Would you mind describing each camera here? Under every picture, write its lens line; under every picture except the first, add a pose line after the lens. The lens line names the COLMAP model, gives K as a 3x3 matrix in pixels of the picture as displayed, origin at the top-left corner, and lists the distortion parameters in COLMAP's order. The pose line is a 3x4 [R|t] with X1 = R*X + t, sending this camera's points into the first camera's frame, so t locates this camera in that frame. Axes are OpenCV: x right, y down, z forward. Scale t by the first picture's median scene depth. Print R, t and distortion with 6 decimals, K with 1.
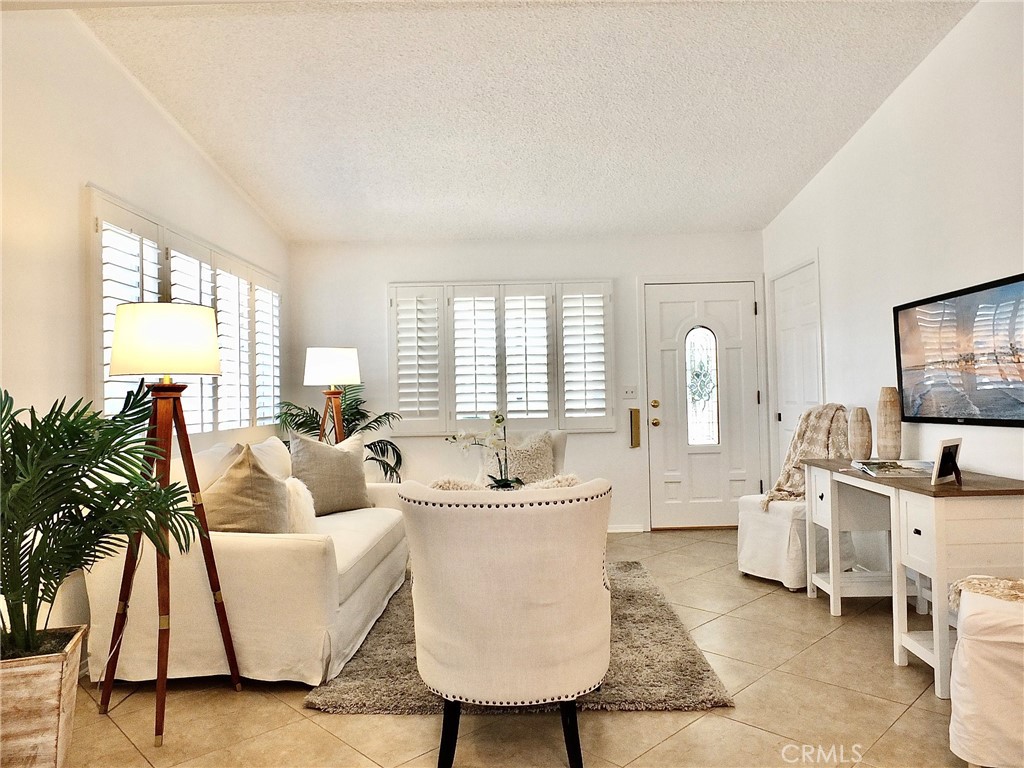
lens RADIAL K [[711.3, 0, 512.0], [0, 711.3, 384.0], [0, 0, 1]] dist [-0.020870, 0.000278]
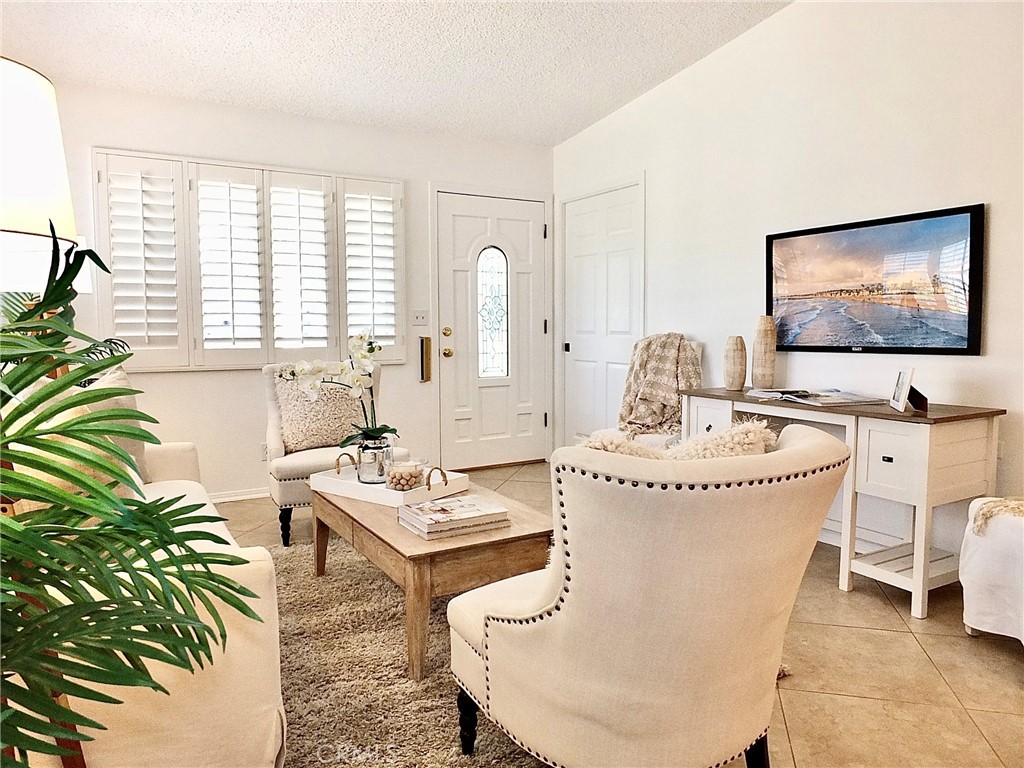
lens RADIAL K [[708.6, 0, 512.0], [0, 708.6, 384.0], [0, 0, 1]] dist [-0.026938, 0.003581]
pose [[0.853006, -0.022426, 0.521419, -0.187793], [-0.026257, 0.995967, 0.085790, 0.015431], [-0.521240, -0.086870, 0.848978, 0.211334]]
